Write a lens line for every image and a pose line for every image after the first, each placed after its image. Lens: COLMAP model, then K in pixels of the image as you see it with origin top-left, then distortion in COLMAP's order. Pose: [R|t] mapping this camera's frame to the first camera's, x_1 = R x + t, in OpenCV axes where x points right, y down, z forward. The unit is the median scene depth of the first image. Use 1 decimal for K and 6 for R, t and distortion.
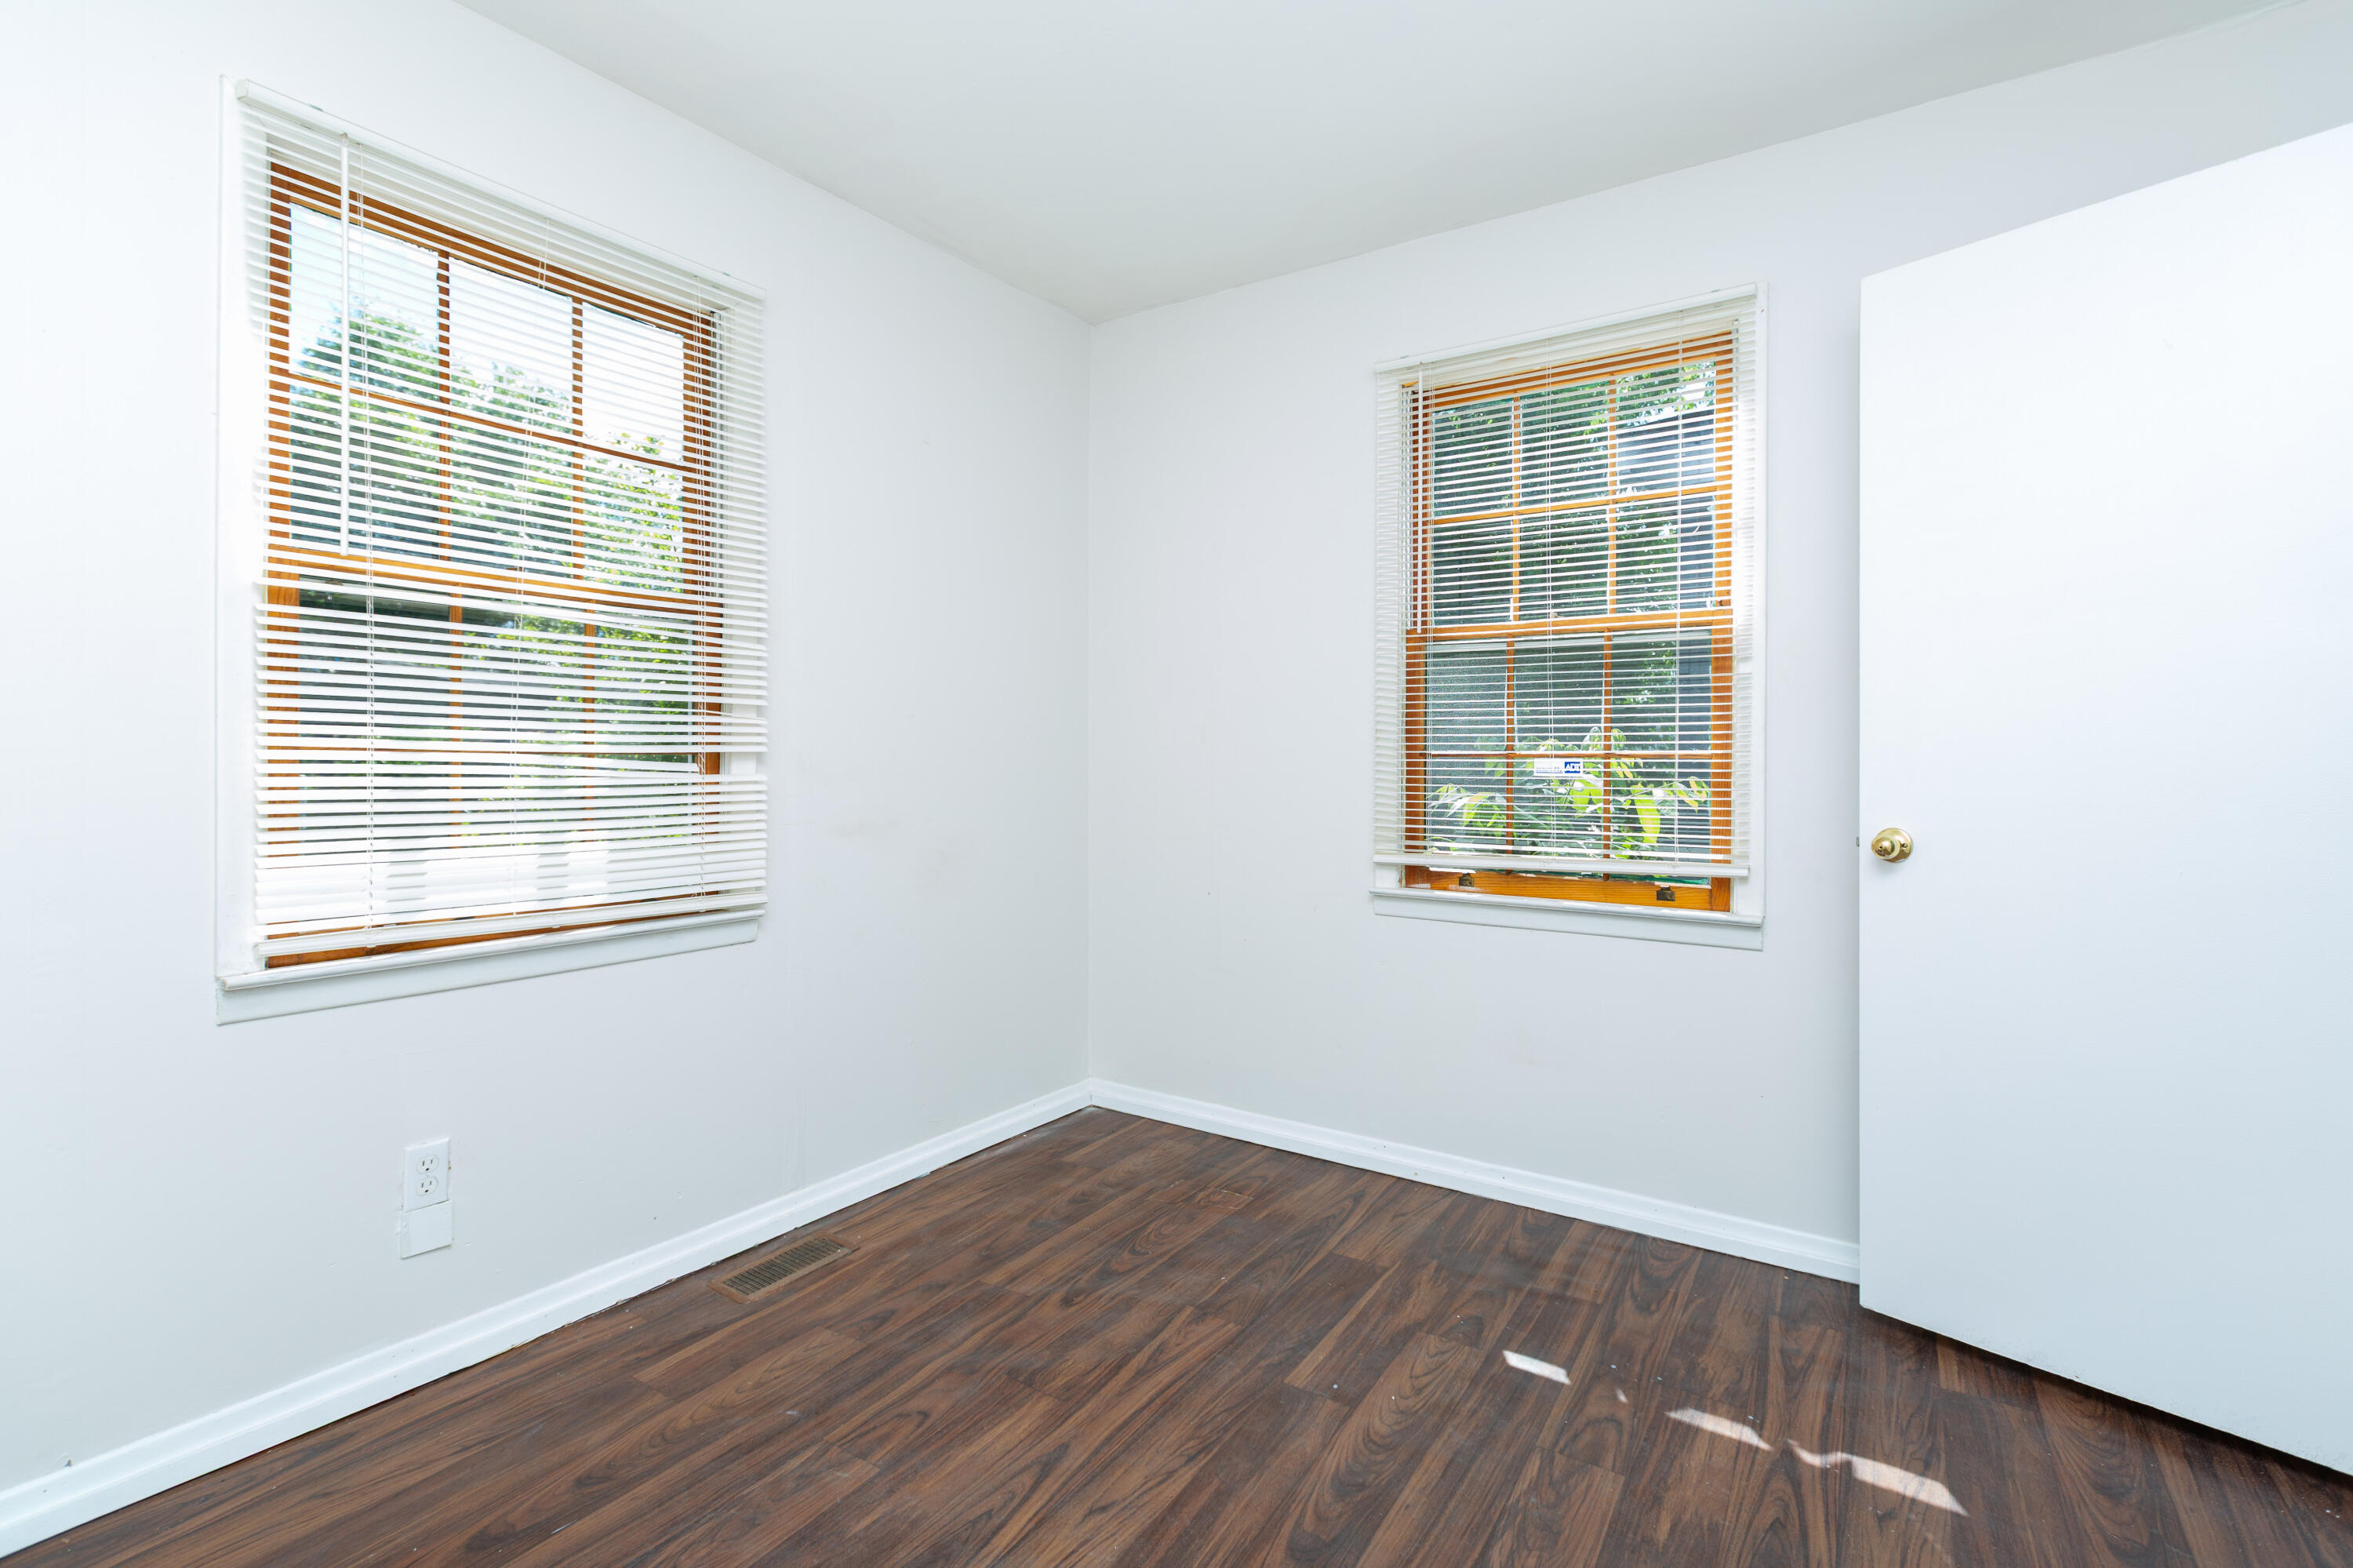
lens RADIAL K [[1062.7, 0, 1178.8], [0, 1062.7, 757.2], [0, 0, 1]] dist [-0.000744, -0.001160]
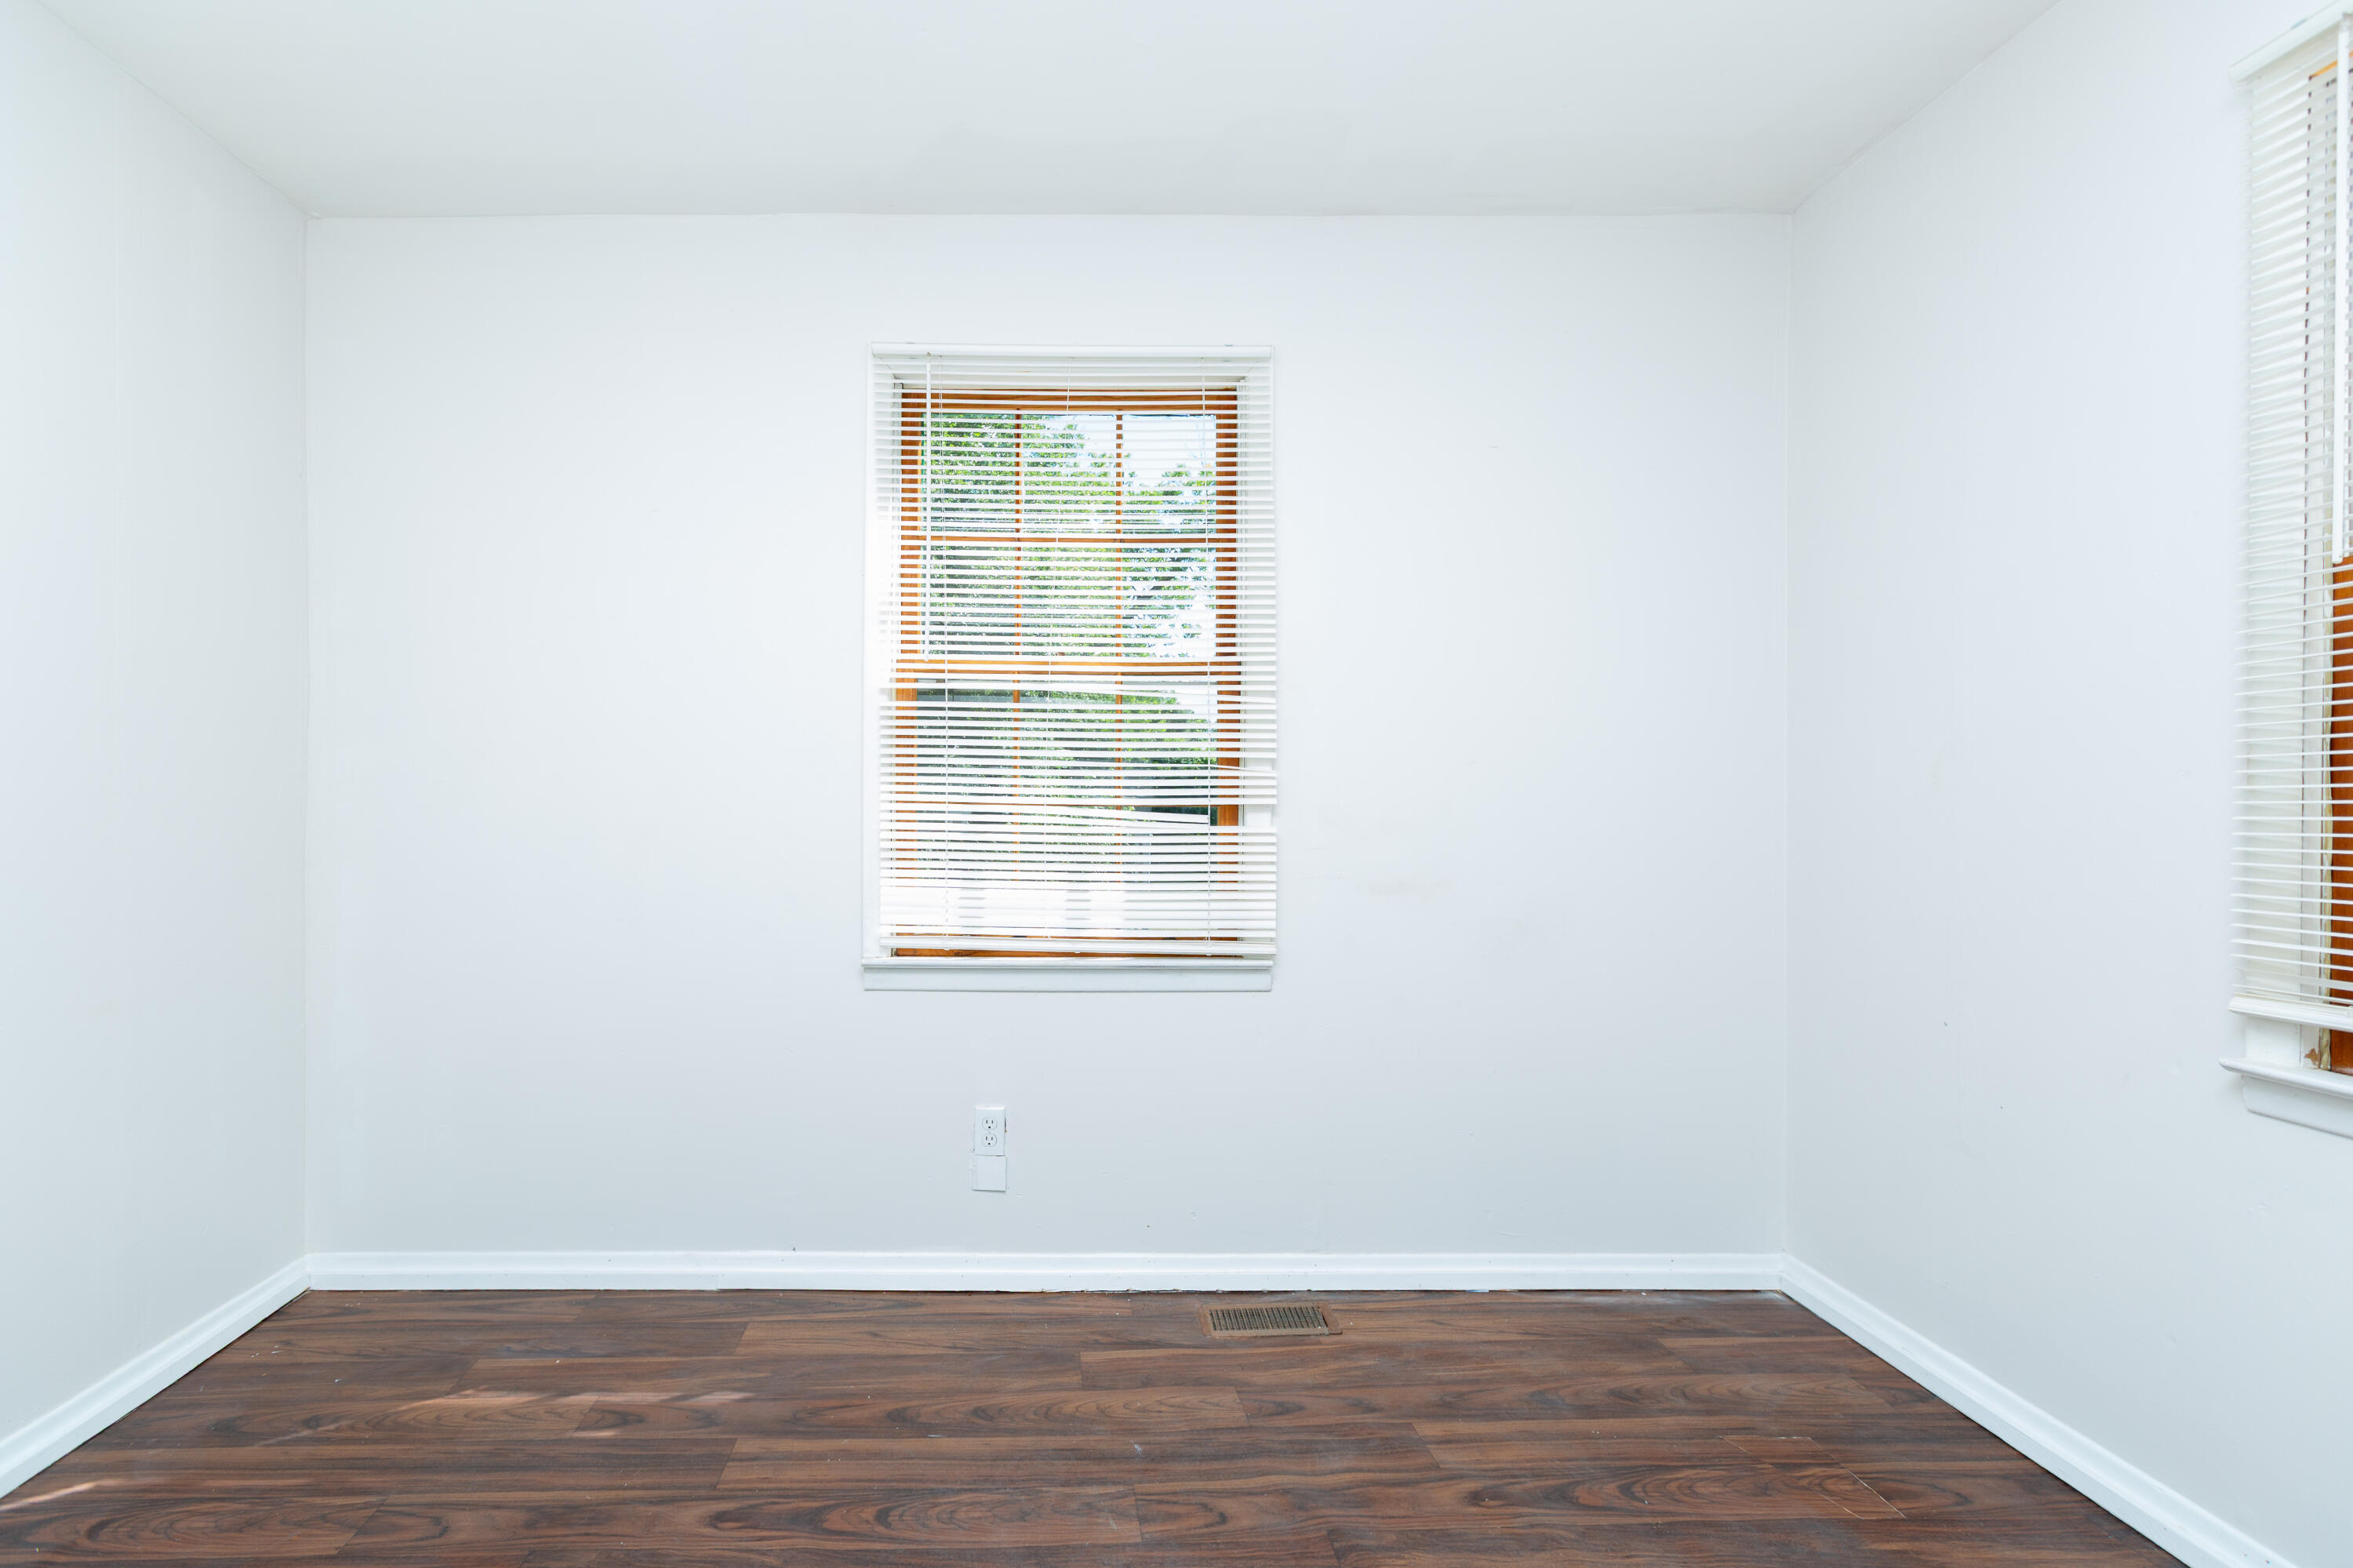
lens RADIAL K [[1098.8, 0, 1173.7], [0, 1098.8, 807.7], [0, 0, 1]] dist [-0.000235, -0.000593]
pose [[0.579864, 0.002695, -0.814709, 0.425341], [-0.003017, 0.999995, 0.001161, -0.002825], [0.814708, 0.001785, 0.579869, 0.335890]]
